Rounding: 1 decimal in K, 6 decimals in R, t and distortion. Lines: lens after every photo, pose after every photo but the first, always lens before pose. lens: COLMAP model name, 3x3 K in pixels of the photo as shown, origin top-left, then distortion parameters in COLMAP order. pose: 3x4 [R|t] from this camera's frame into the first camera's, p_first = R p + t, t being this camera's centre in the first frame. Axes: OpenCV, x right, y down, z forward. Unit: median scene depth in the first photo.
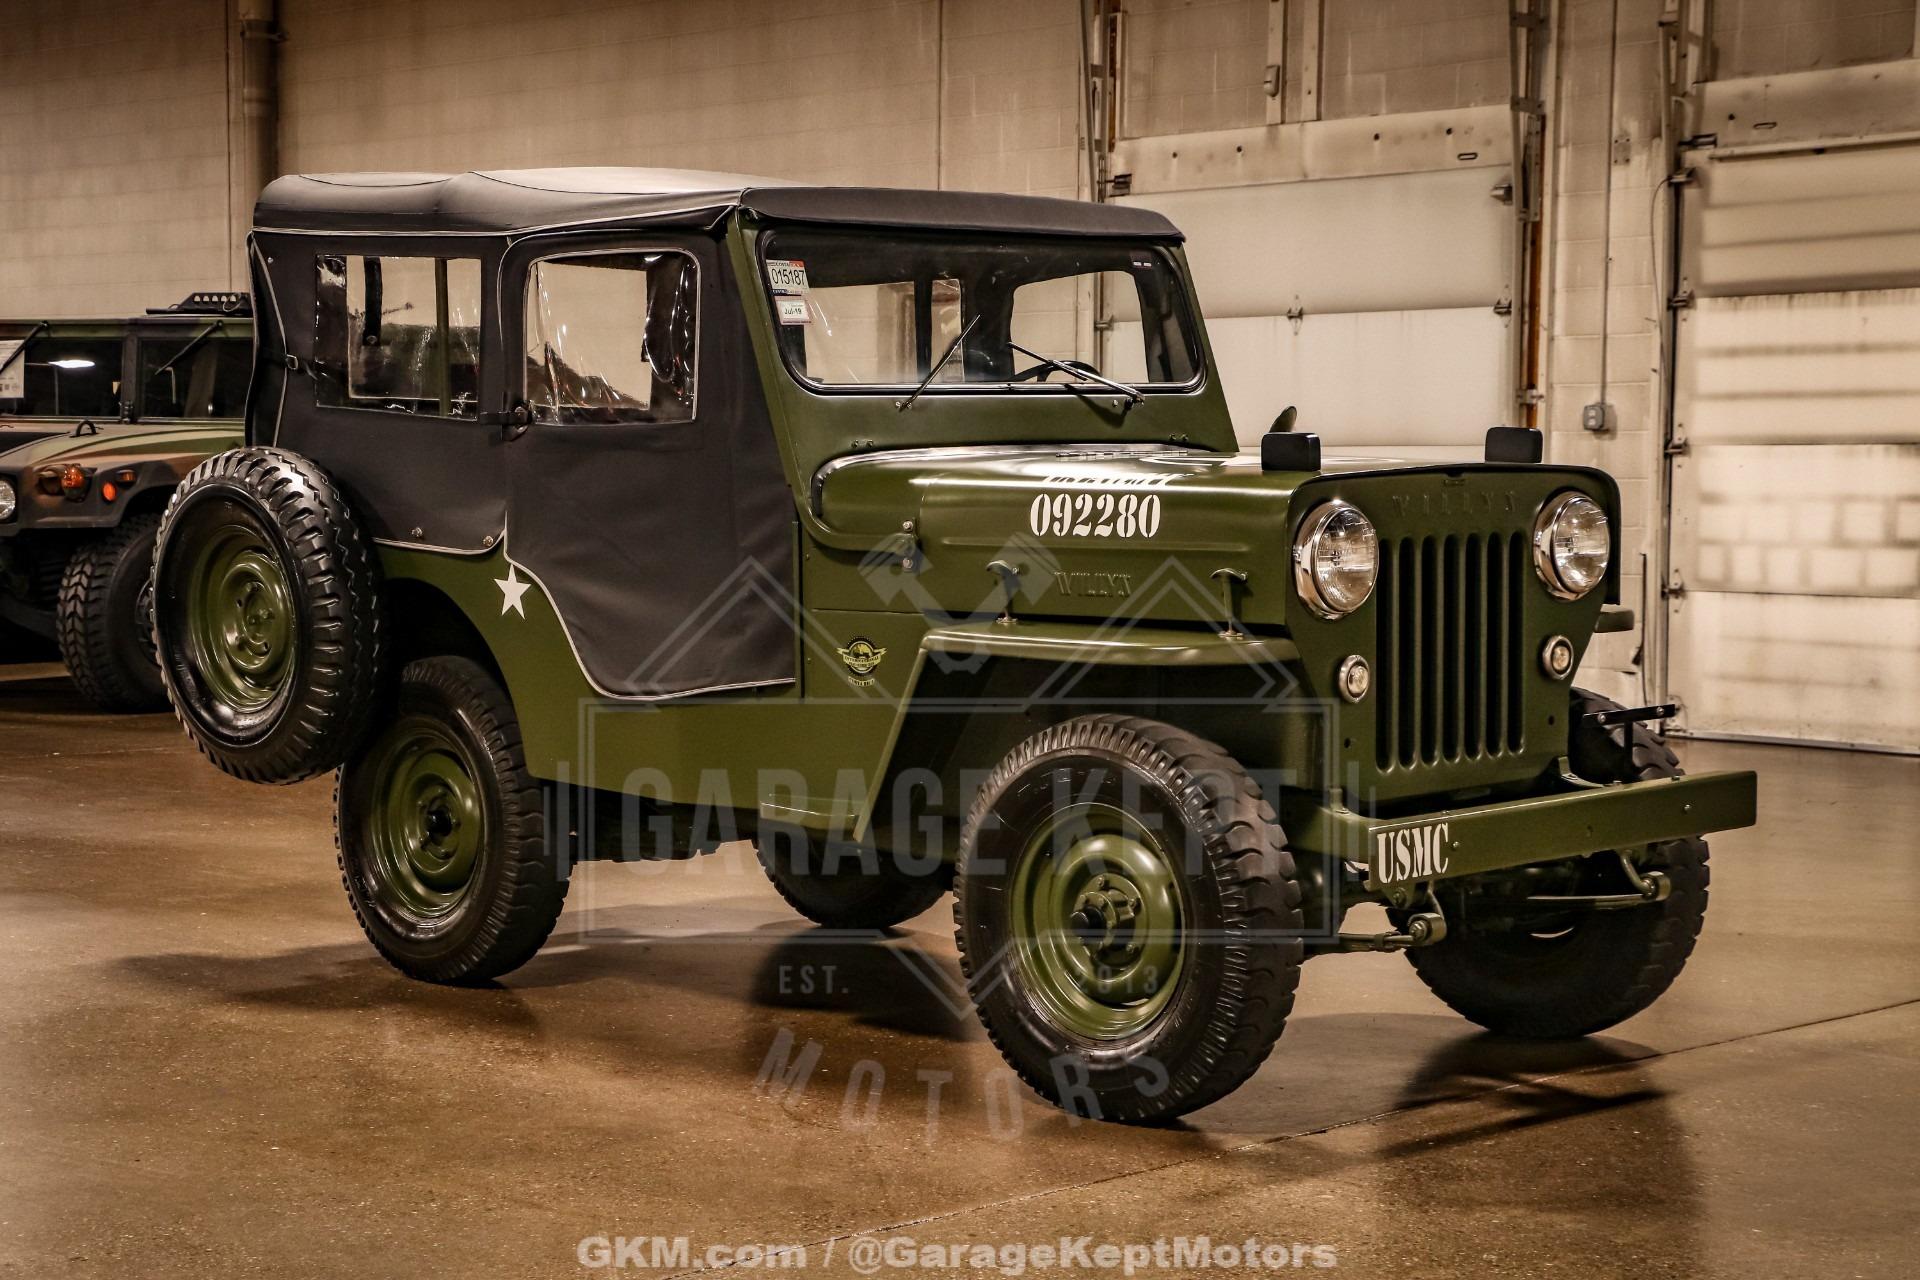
lens RADIAL K [[3222.7, 0, 997.8], [0, 3222.7, 640.9], [0, 0, 1]] dist [0.159424, 0.903595]
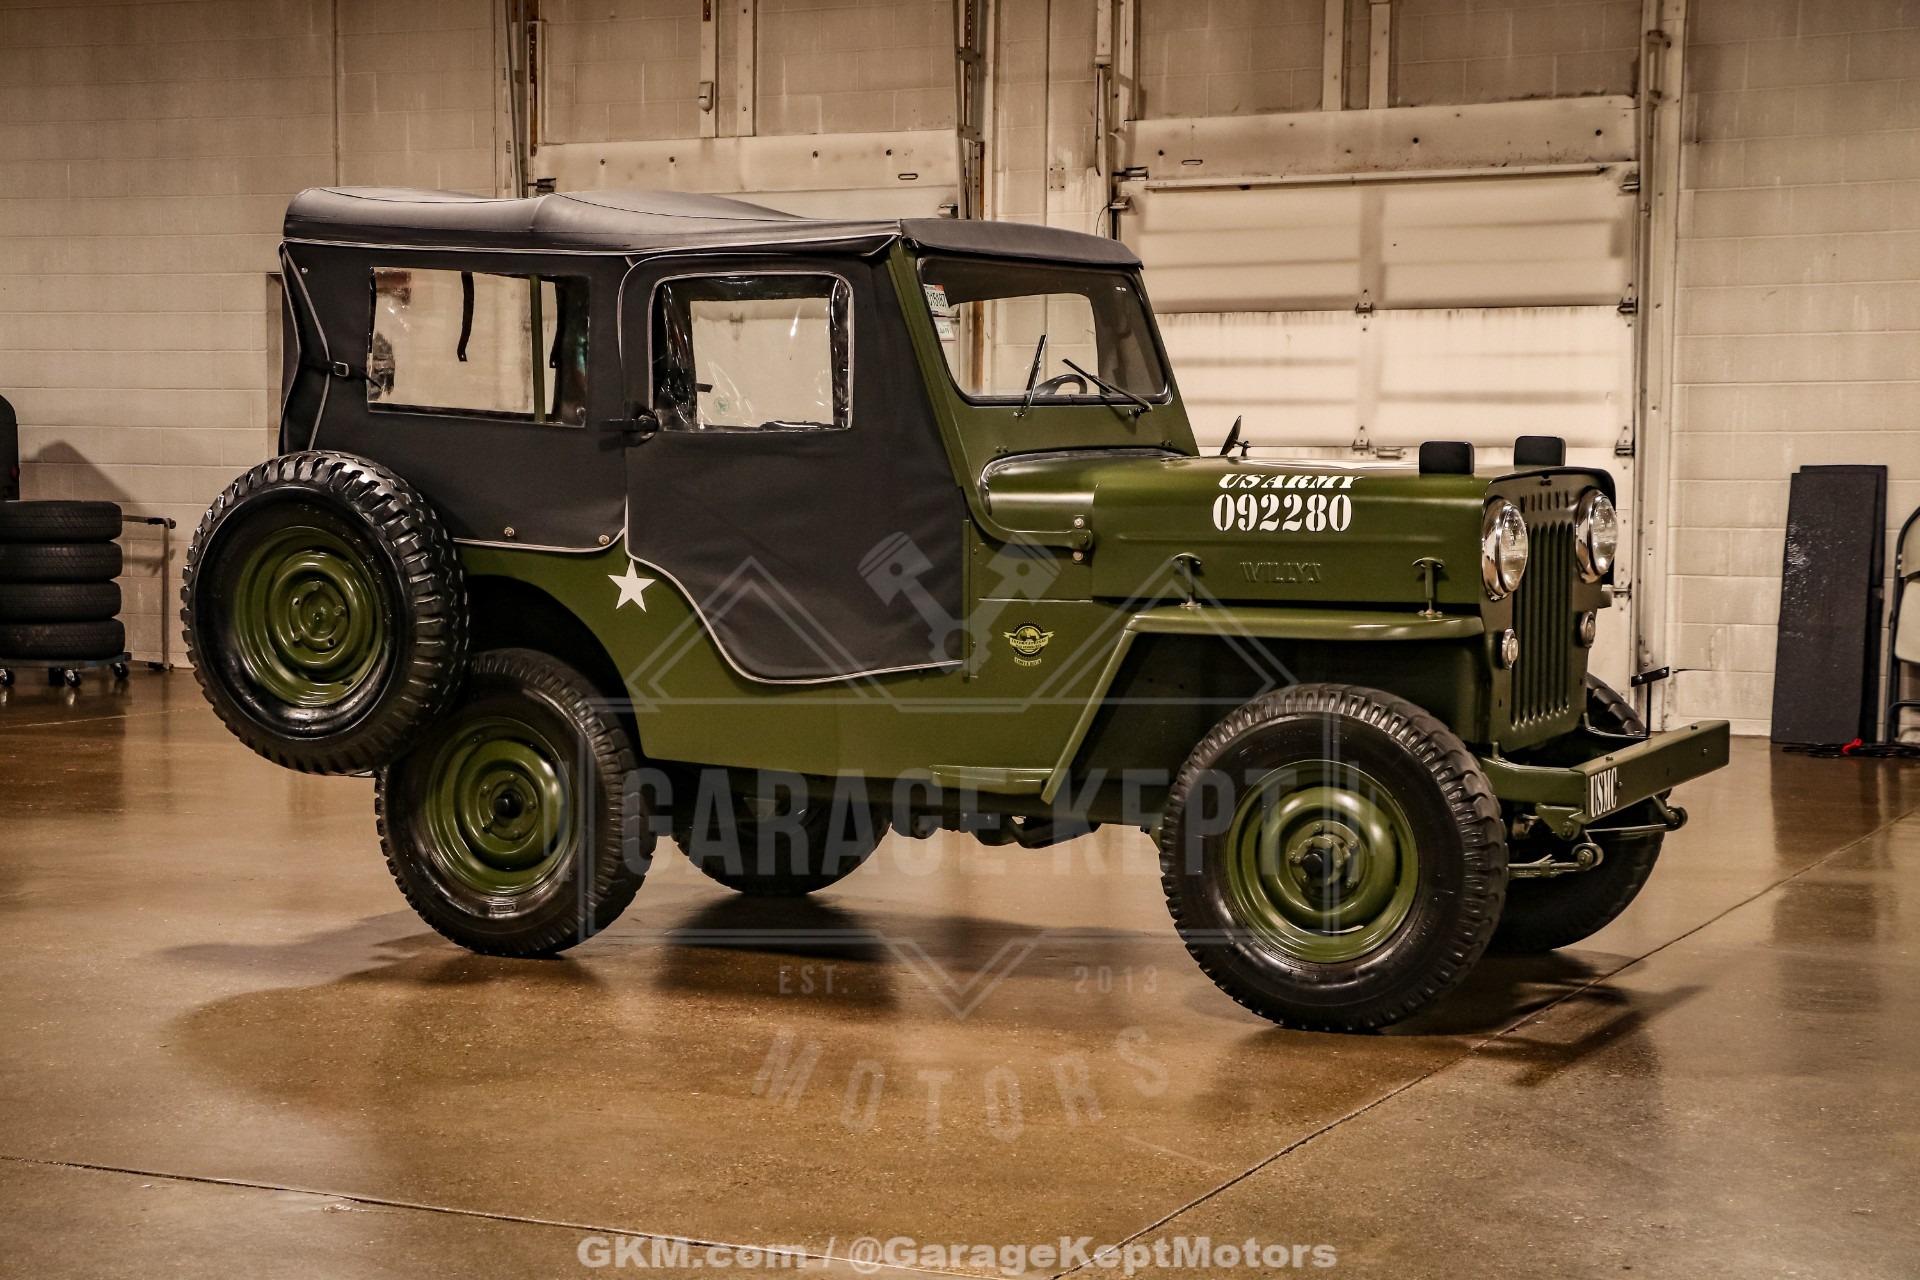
lens RADIAL K [[3222.7, 0, 997.8], [0, 3222.7, 640.9], [0, 0, 1]] dist [0.159424, 0.903595]
pose [[0.947663, -0.017933, 0.318770, -0.186427], [0.017191, 0.999839, 0.005140, -0.000285], [-0.318811, 0.000610, 0.947818, -0.027339]]
